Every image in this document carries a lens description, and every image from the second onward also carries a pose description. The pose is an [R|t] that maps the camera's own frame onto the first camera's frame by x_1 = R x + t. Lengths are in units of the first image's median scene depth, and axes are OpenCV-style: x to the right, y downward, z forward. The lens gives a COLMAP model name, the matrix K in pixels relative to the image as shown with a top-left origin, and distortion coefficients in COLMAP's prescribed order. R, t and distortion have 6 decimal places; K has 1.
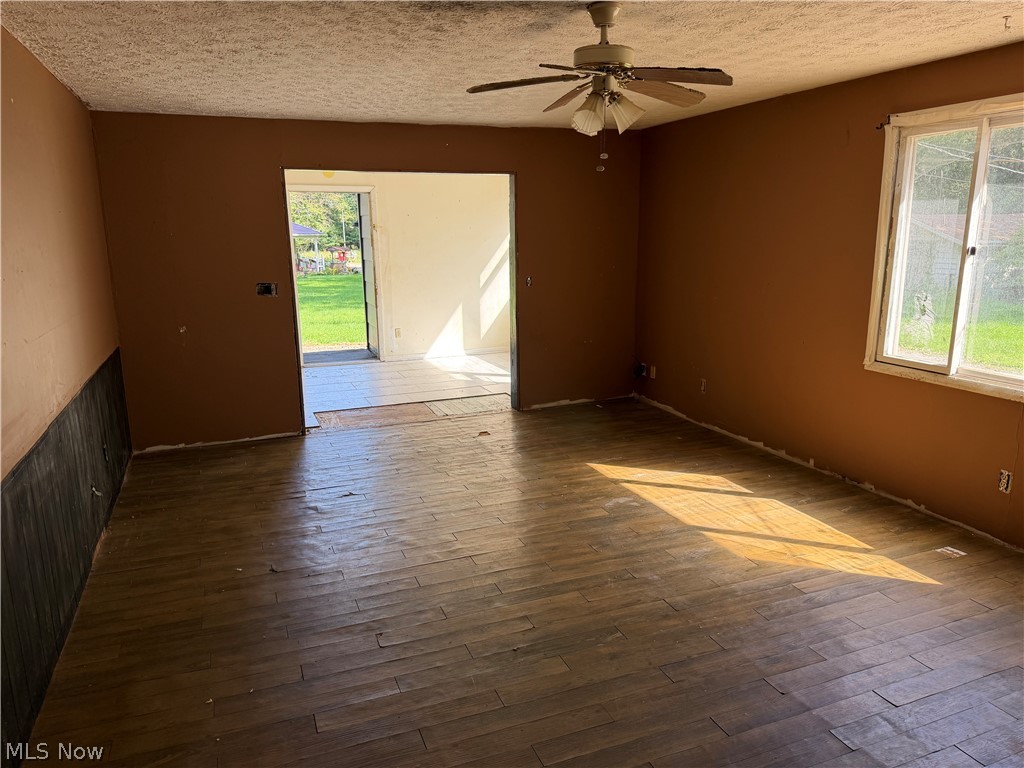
lens RADIAL K [[717.5, 0, 515.9], [0, 717.5, 386.2], [0, 0, 1]] dist [0.039052, -0.019314]
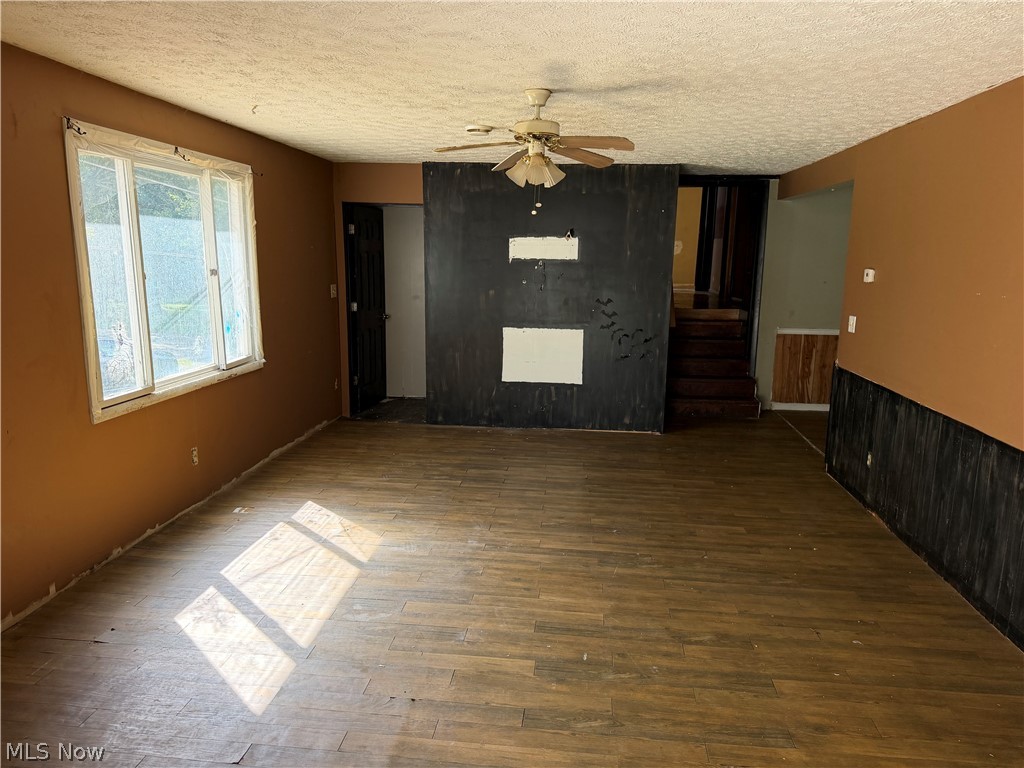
lens RADIAL K [[717.5, 0, 511.5], [0, 717.5, 381.1], [0, 0, 1]] dist [0.039052, -0.019314]
pose [[-0.879231, -0.086744, 0.468432, -0.349090], [0.096411, 0.930538, 0.353276, -0.347076], [-0.466539, 0.355773, -0.809795, 1.575169]]
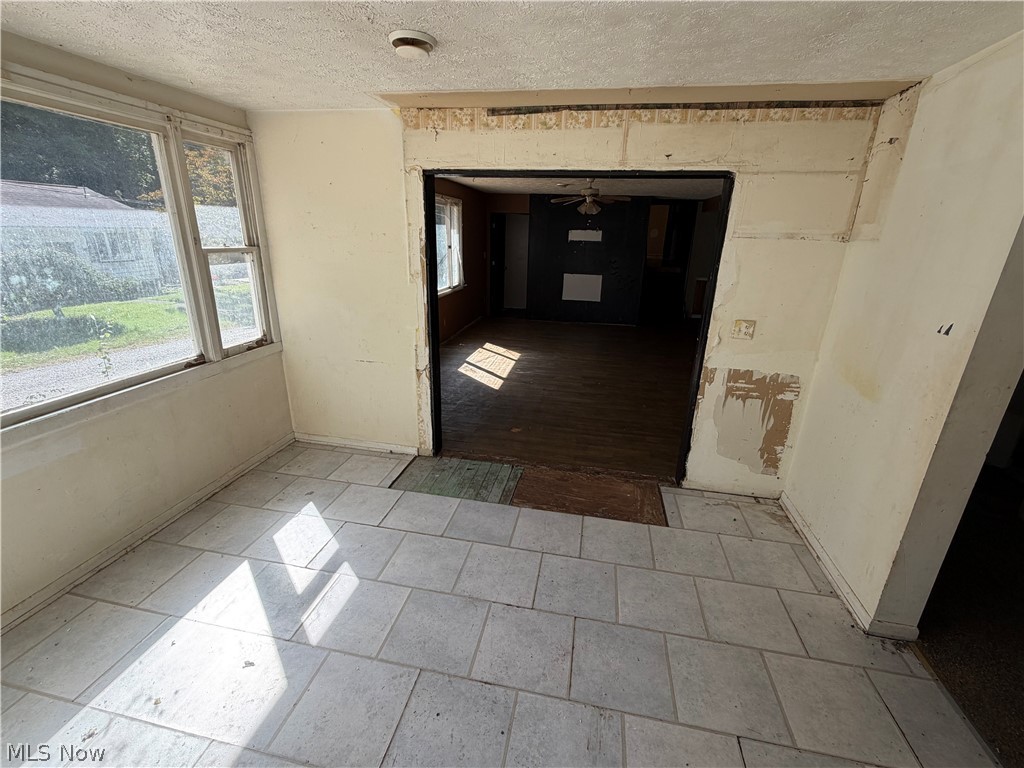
lens RADIAL K [[446.2, 0, 505.1], [0, 446.2, 387.7], [0, 0, 1]] dist [-0.002408, -0.000034]
pose [[-0.827532, -0.195443, 0.526300, -0.575470], [0.106860, 0.865477, 0.489419, -0.502888], [-0.551154, 0.461251, -0.695325, 2.154468]]
